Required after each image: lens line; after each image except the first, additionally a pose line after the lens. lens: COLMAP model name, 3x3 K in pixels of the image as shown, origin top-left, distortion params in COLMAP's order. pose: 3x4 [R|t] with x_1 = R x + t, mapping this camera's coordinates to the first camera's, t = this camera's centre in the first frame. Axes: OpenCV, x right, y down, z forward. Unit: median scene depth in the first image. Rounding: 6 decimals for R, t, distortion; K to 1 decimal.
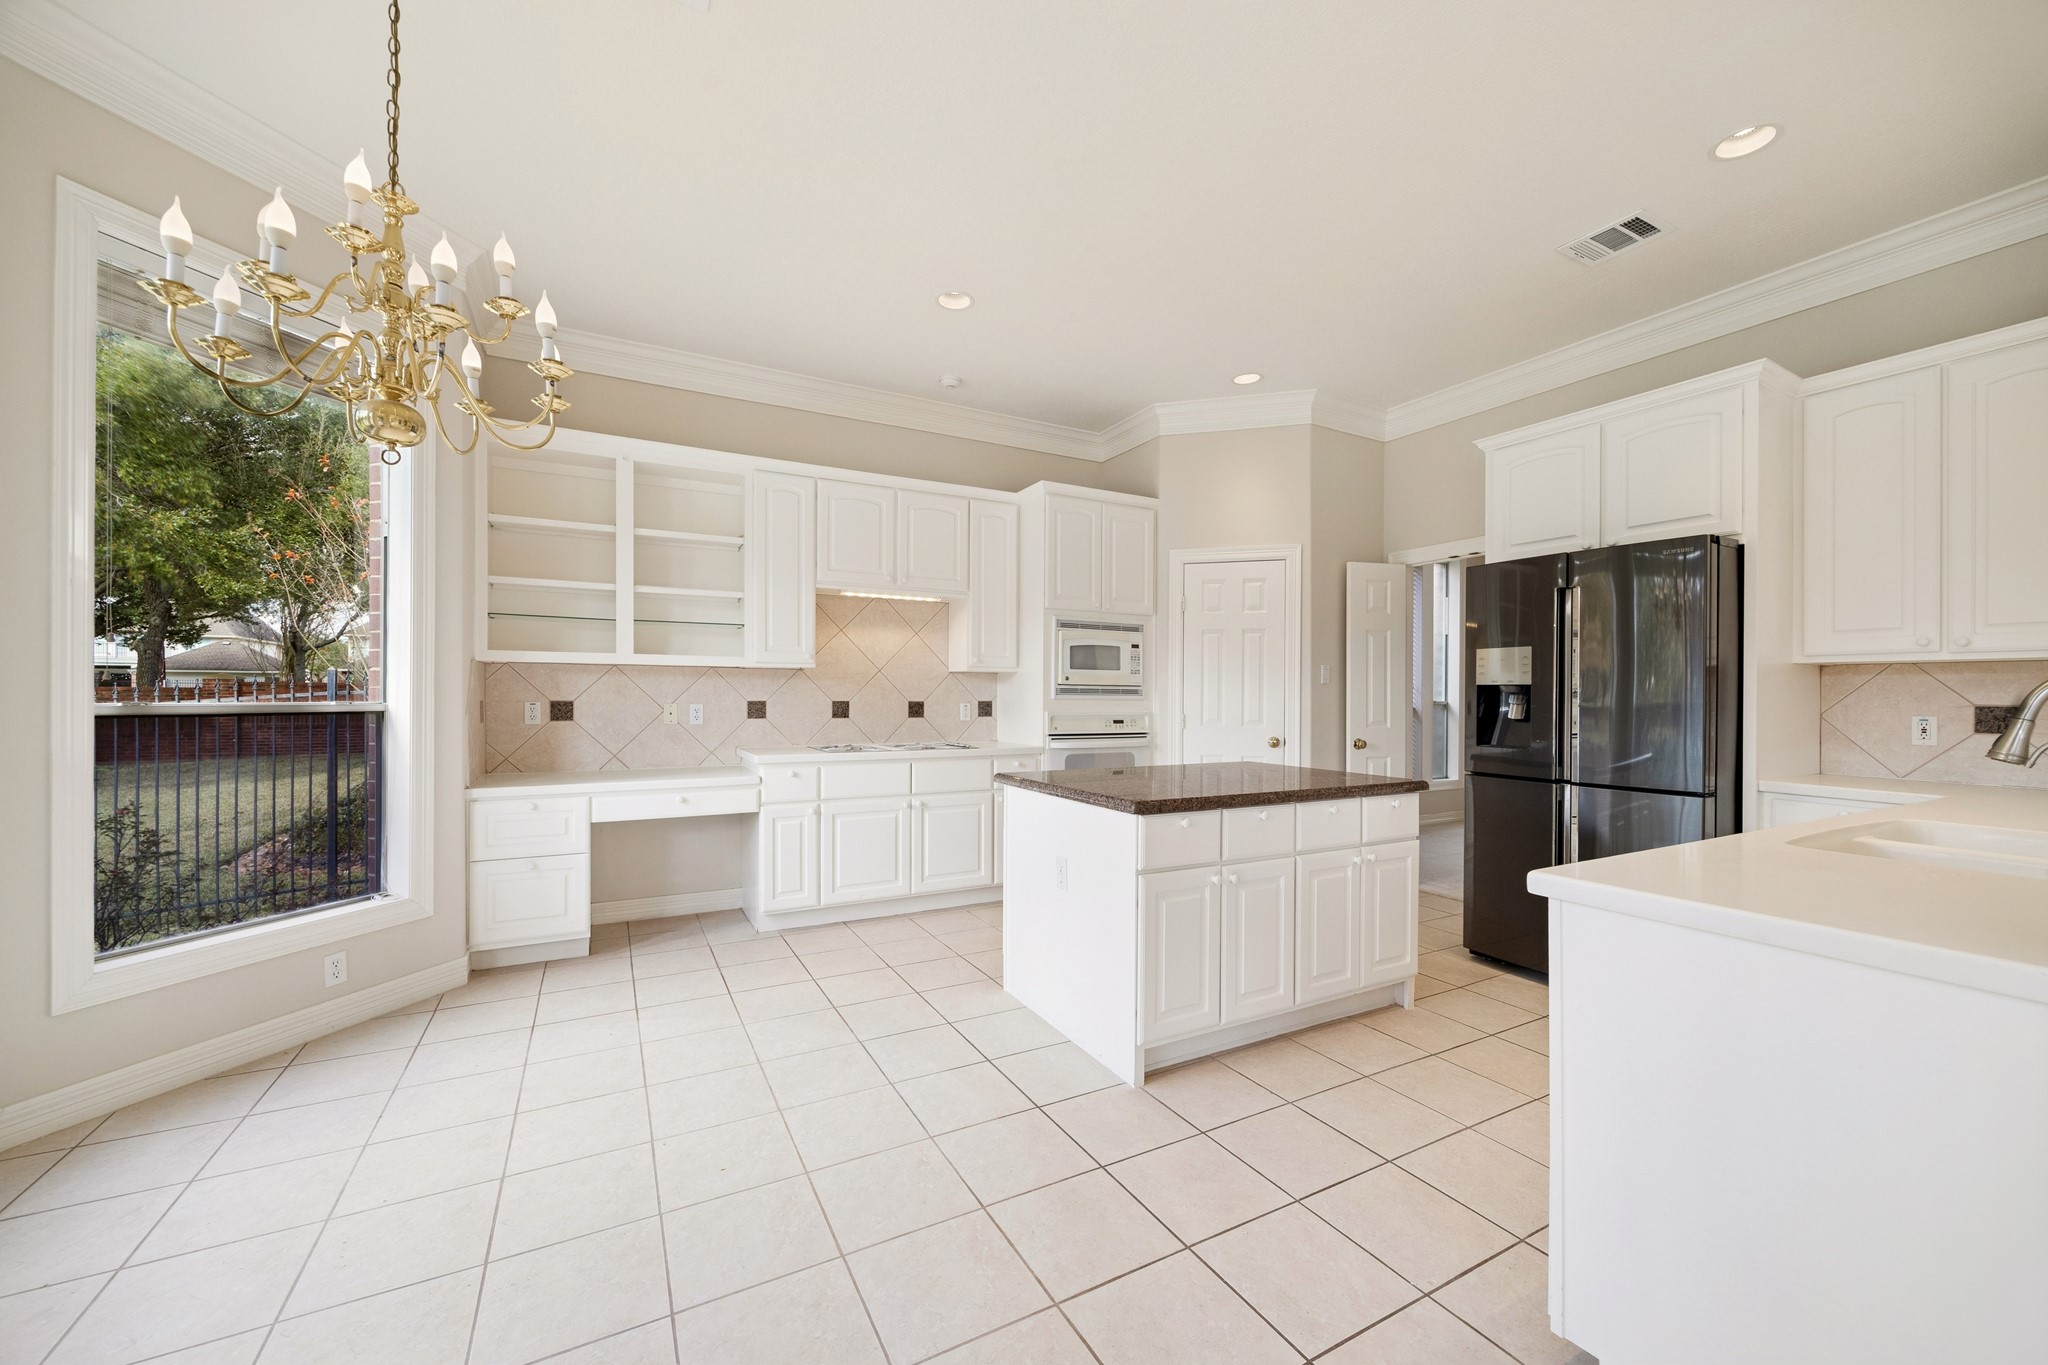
lens RADIAL K [[789.2, 0, 1029.4], [0, 789.2, 685.5], [0, 0, 1]] dist [-0.000707, -0.000368]
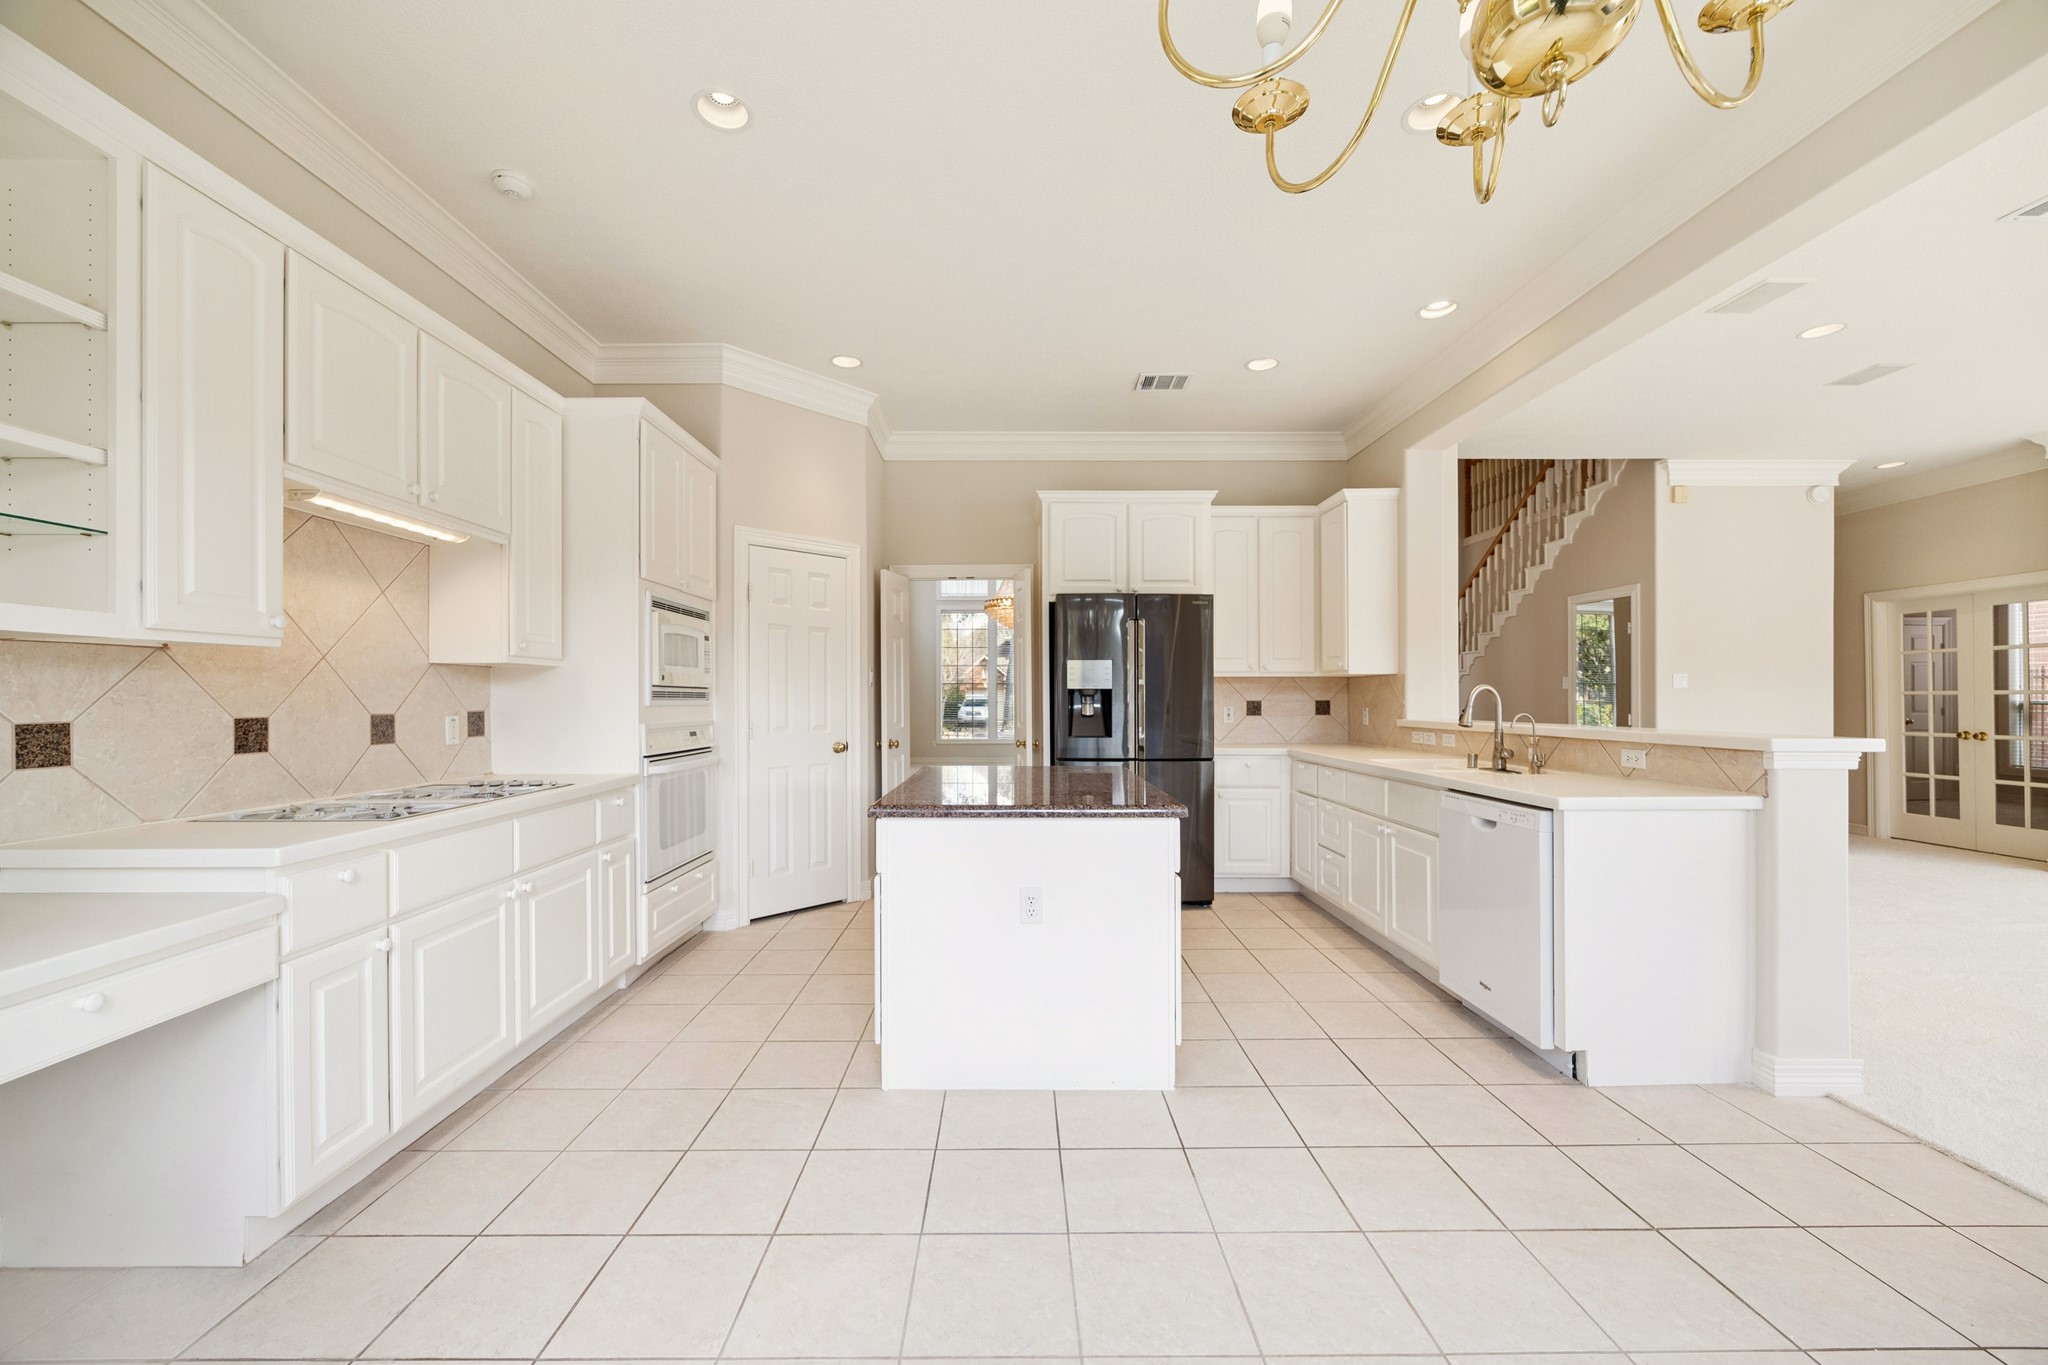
lens RADIAL K [[789.2, 0, 1020.7], [0, 789.2, 685.2], [0, 0, 1]] dist [-0.000707, -0.000368]
pose [[0.471551, 0.005776, 0.881820, -0.476209], [-0.004140, 0.999982, -0.004336, -0.000095], [-0.881829, -0.001606, 0.471567, 0.391459]]
